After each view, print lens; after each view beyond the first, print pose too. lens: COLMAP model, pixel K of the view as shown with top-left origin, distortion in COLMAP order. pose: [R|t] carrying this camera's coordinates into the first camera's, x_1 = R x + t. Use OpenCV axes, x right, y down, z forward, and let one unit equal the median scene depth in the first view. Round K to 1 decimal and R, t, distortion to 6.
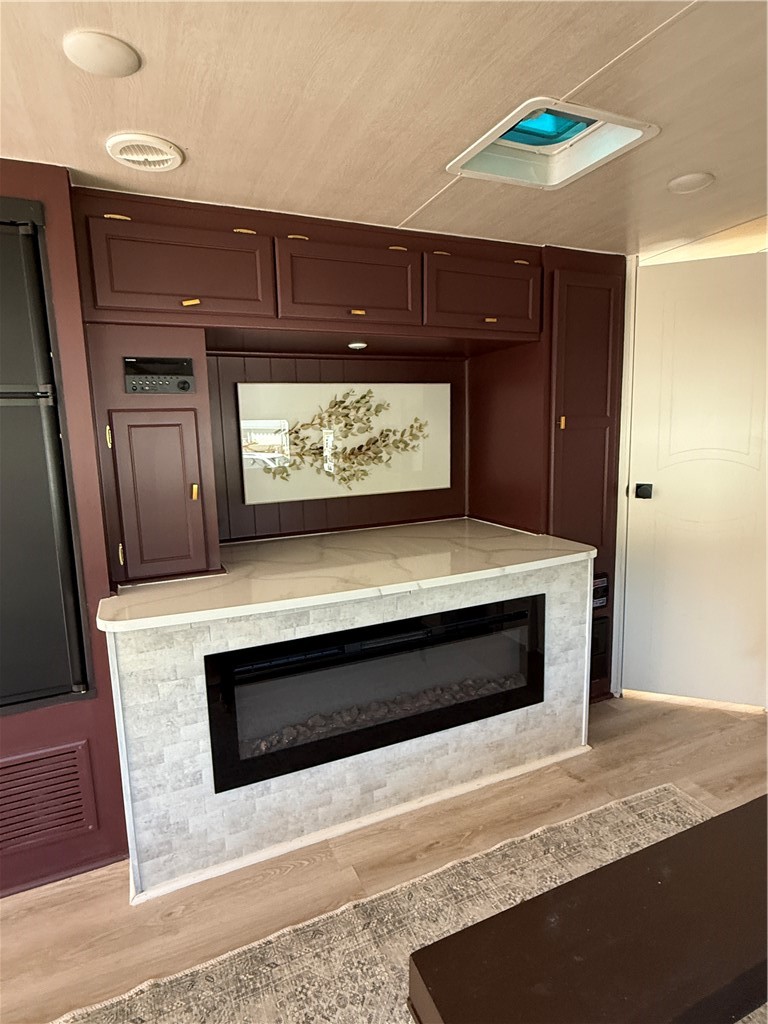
lens RADIAL K [[559.5, 0, 384.0], [0, 559.5, 512.0], [0, 0, 1]] dist [-0.000836, -0.000219]
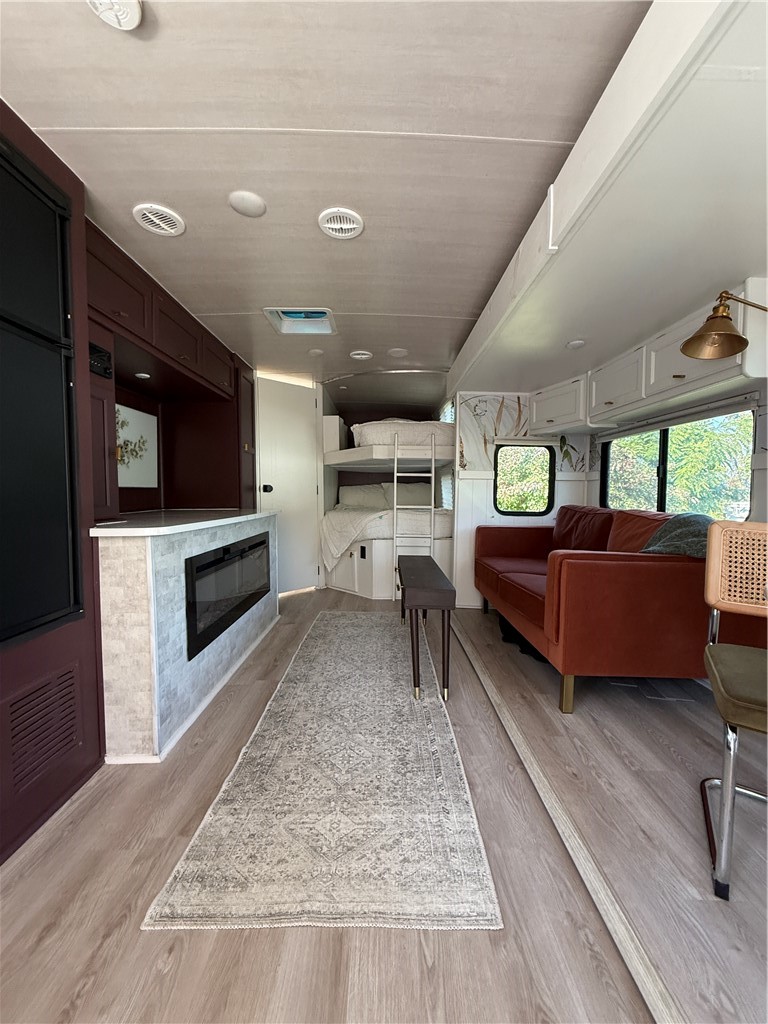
lens RADIAL K [[411.9, 0, 383.7], [0, 411.9, 511.3], [0, 0, 1]] dist [0.000965, -0.000021]
pose [[0.404243, -0.015213, 0.914525, -1.053831], [0.136368, 0.989689, -0.043815, 0.243751], [-0.904429, 0.142424, 0.402149, 0.085633]]
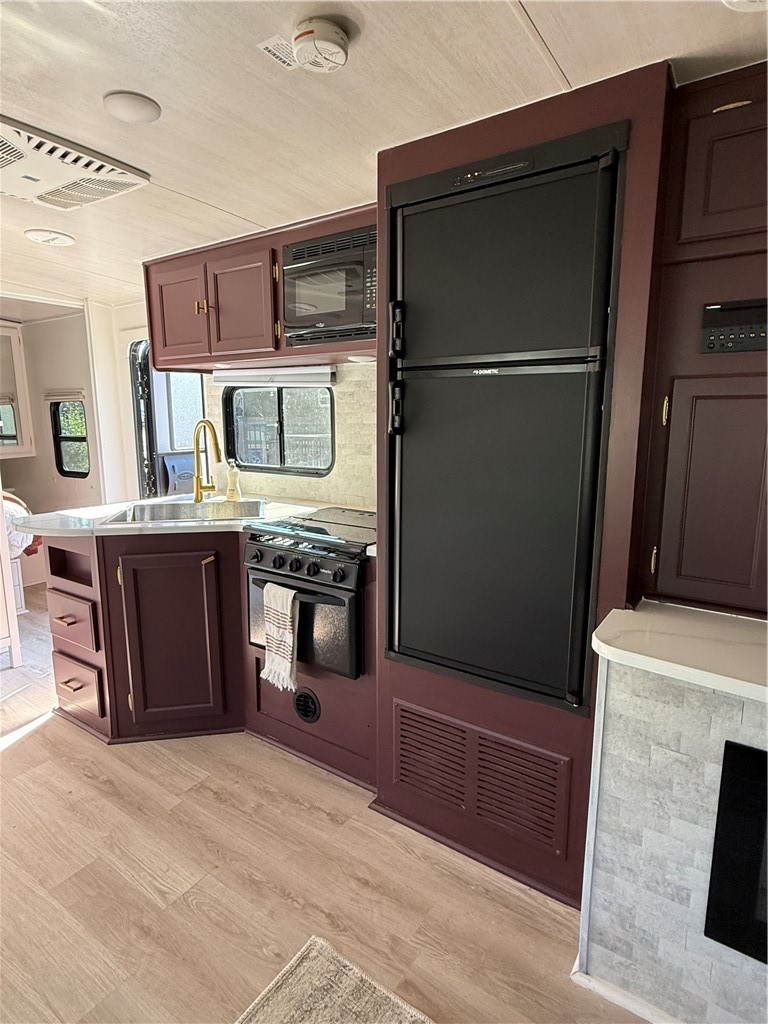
lens RADIAL K [[559.4, 0, 384.5], [0, 559.4, 504.8], [0, 0, 1]] dist [0.001331, -0.000189]
pose [[0.520765, 0.166470, -0.837312, -0.018786], [-0.145677, 0.983747, 0.104979, -0.031066], [0.841179, 0.067308, 0.536551, 0.267112]]
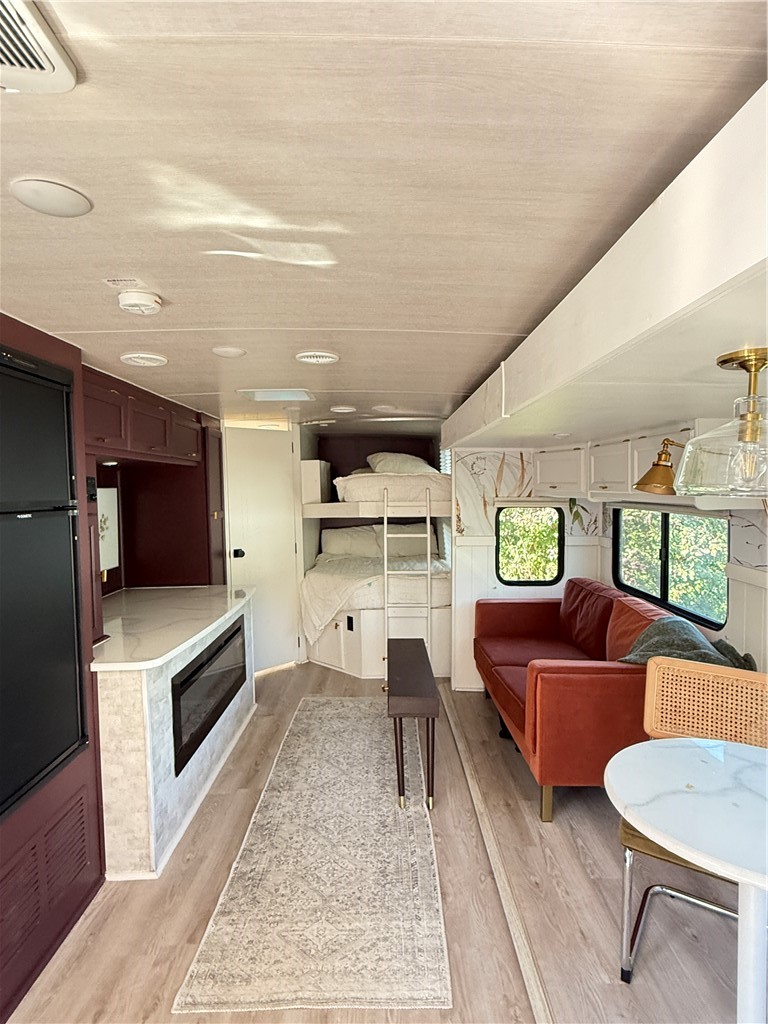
lens RADIAL K [[568.4, 0, 384.0], [0, 568.4, 512.0], [0, 0, 1]] dist [0.004040, -0.000816]
pose [[0.404312, -0.022160, 0.914353, -1.421477], [0.154052, 0.987074, -0.044197, -0.025006], [-0.901554, 0.158727, 0.402499, -0.183383]]
